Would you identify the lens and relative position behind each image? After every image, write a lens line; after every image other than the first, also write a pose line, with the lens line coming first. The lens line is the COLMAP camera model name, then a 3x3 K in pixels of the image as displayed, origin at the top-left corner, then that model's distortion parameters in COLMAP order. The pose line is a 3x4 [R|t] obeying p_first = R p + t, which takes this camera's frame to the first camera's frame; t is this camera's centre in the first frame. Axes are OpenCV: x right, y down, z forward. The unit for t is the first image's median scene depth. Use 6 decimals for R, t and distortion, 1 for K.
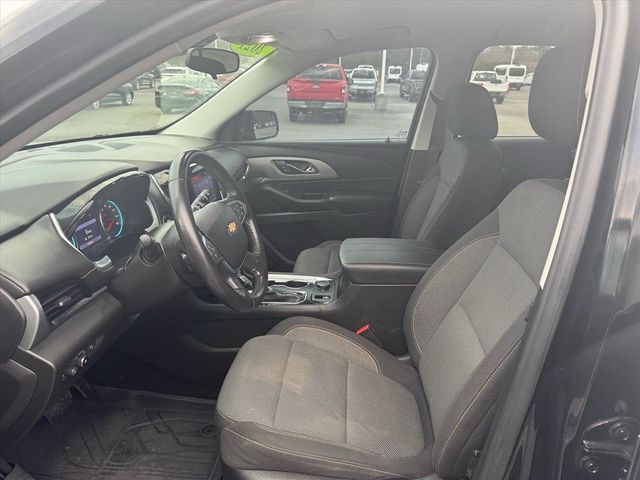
lens RADIAL K [[454.7, 0, 317.6], [0, 454.7, 234.9], [0, 0, 1]] dist [0.059678, -0.104119]
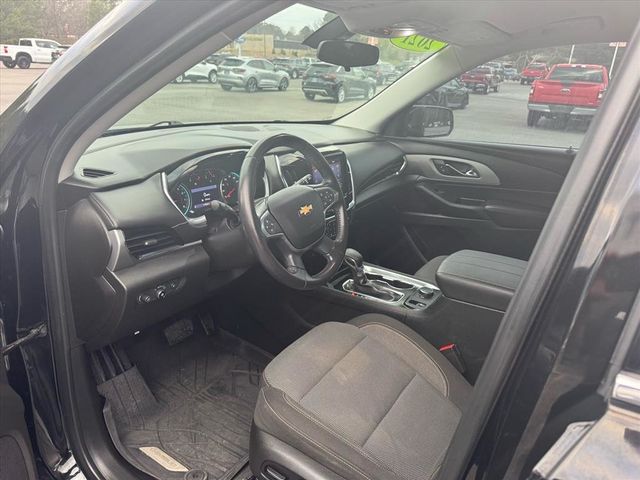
lens RADIAL K [[454.7, 0, 317.6], [0, 454.7, 234.9], [0, 0, 1]] dist [0.059678, -0.104119]
pose [[0.875641, 0.183199, -0.446868, 0.208938], [-0.182051, 0.982215, 0.045941, -0.008009], [0.447337, 0.041125, 0.893419, 0.044035]]
